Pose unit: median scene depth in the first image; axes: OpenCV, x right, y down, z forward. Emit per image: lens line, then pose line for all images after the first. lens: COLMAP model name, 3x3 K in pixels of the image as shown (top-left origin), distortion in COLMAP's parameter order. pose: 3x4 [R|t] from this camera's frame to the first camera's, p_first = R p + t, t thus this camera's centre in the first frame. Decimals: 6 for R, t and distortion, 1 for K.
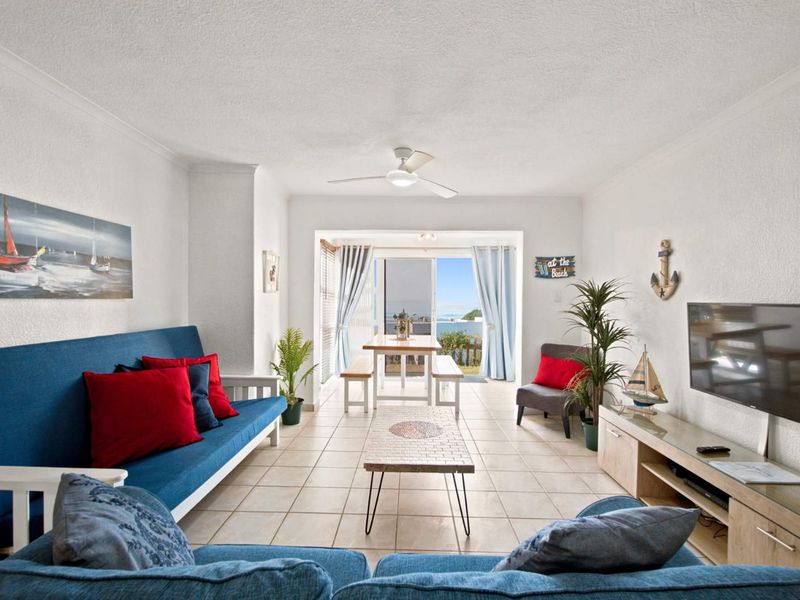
lens RADIAL K [[402.9, 0, 400.0], [0, 402.9, 307.6], [0, 0, 1]] dist [-0.008993, 0.003171]
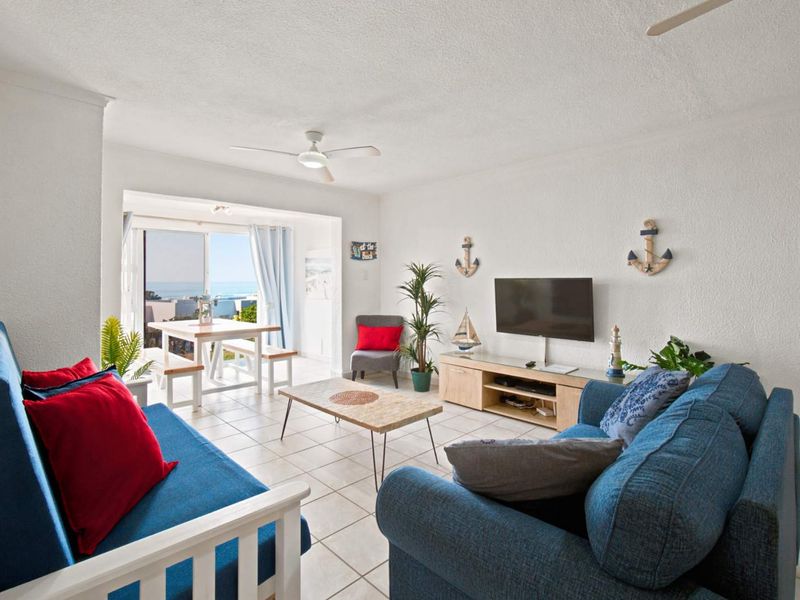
lens RADIAL K [[402.9, 0, 399.6], [0, 402.9, 274.1], [0, 0, 1]] dist [-0.008993, 0.003171]
pose [[0.698613, -0.000098, 0.715500, -0.500720], [0.024026, 0.999439, -0.023322, -0.001003], [-0.715097, 0.033484, 0.698223, 0.113813]]
